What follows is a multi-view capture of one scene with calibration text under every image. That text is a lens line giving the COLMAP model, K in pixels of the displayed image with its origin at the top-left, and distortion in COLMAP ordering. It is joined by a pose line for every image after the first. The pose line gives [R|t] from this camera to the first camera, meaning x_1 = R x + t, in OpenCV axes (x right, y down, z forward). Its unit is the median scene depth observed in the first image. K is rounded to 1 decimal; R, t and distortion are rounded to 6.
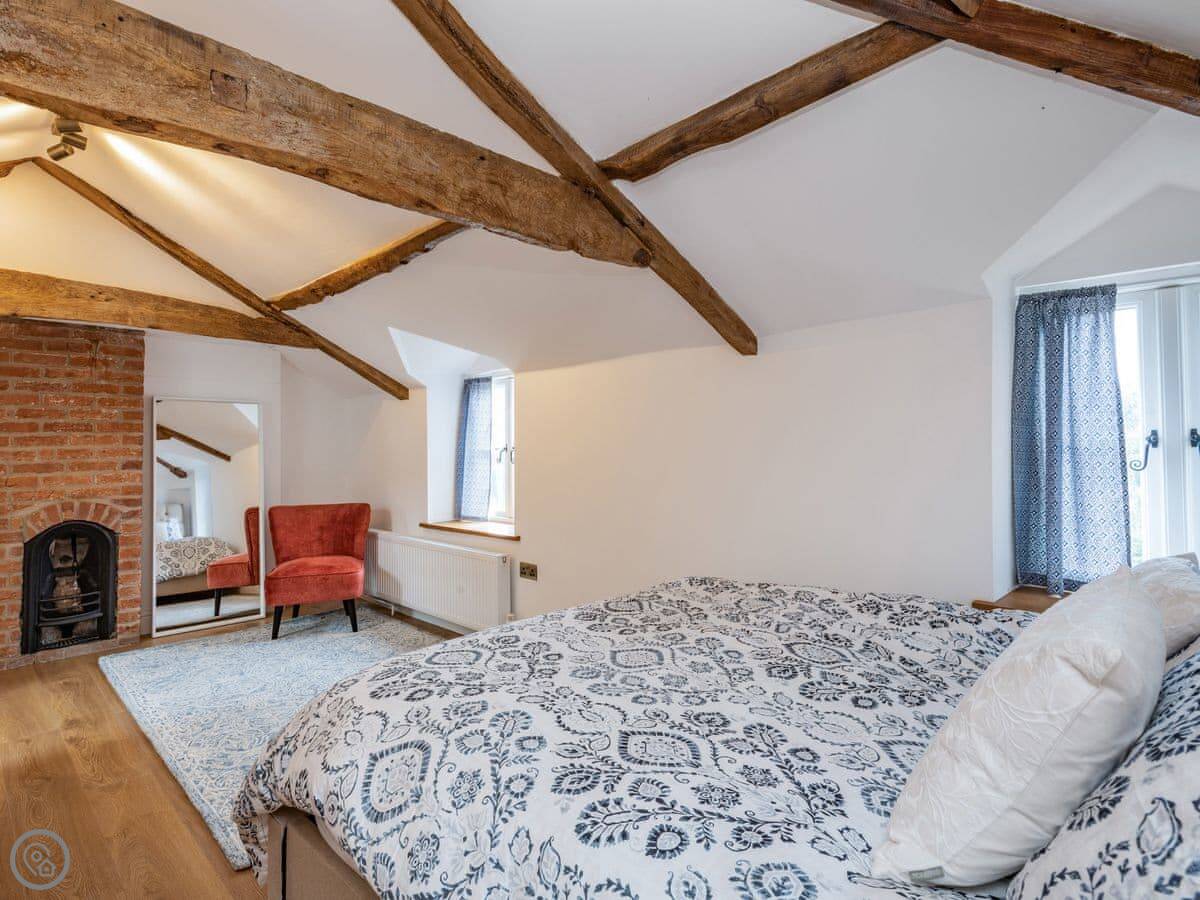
lens RADIAL K [[629.8, 0, 567.4], [0, 629.8, 447.1], [0, 0, 1]] dist [0.003384, -0.001192]
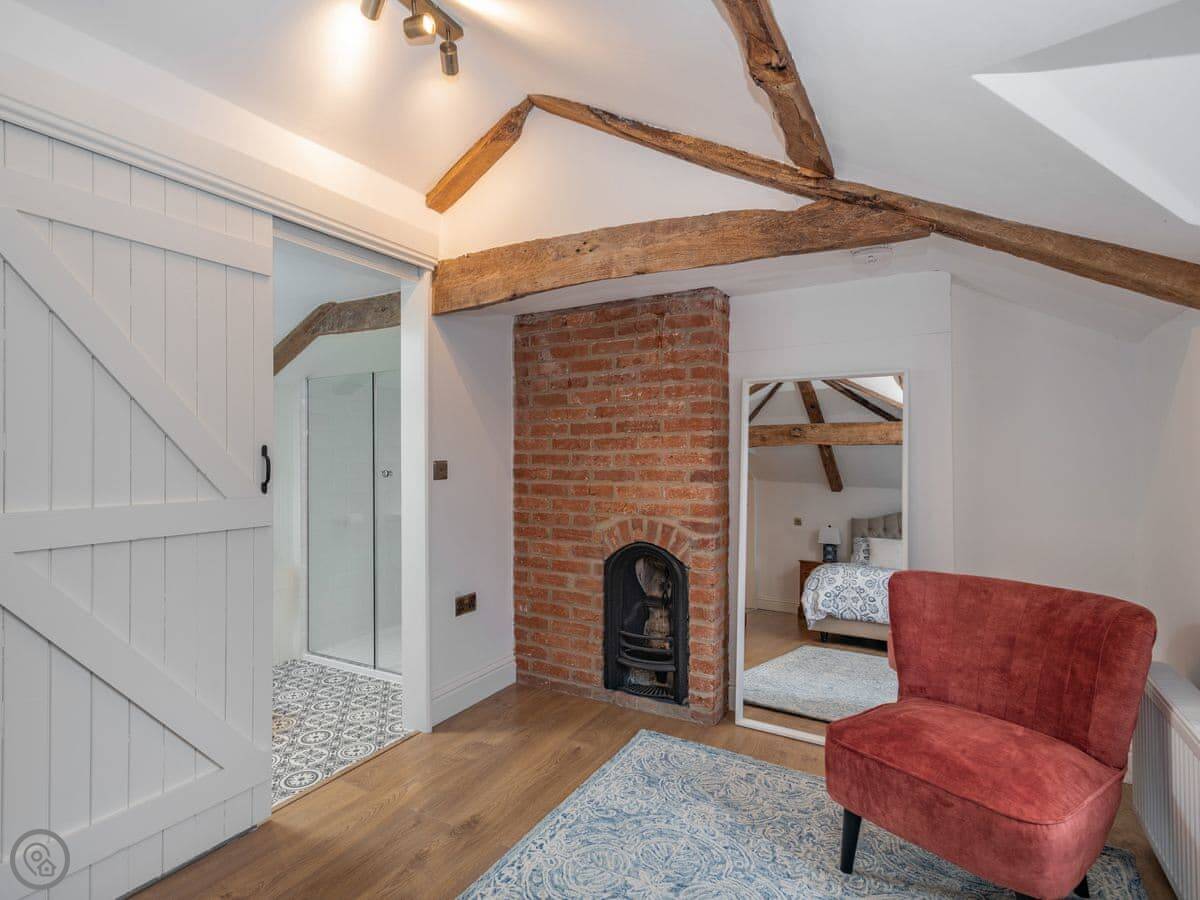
lens RADIAL K [[629.8, 0, 567.4], [0, 629.8, 447.1], [0, 0, 1]] dist [0.003384, -0.001192]
pose [[0.251471, -0.000333, -0.967865, -0.030307], [-0.001303, 0.999999, -0.000683, -0.004372], [0.967864, 0.001432, 0.251470, 0.704787]]
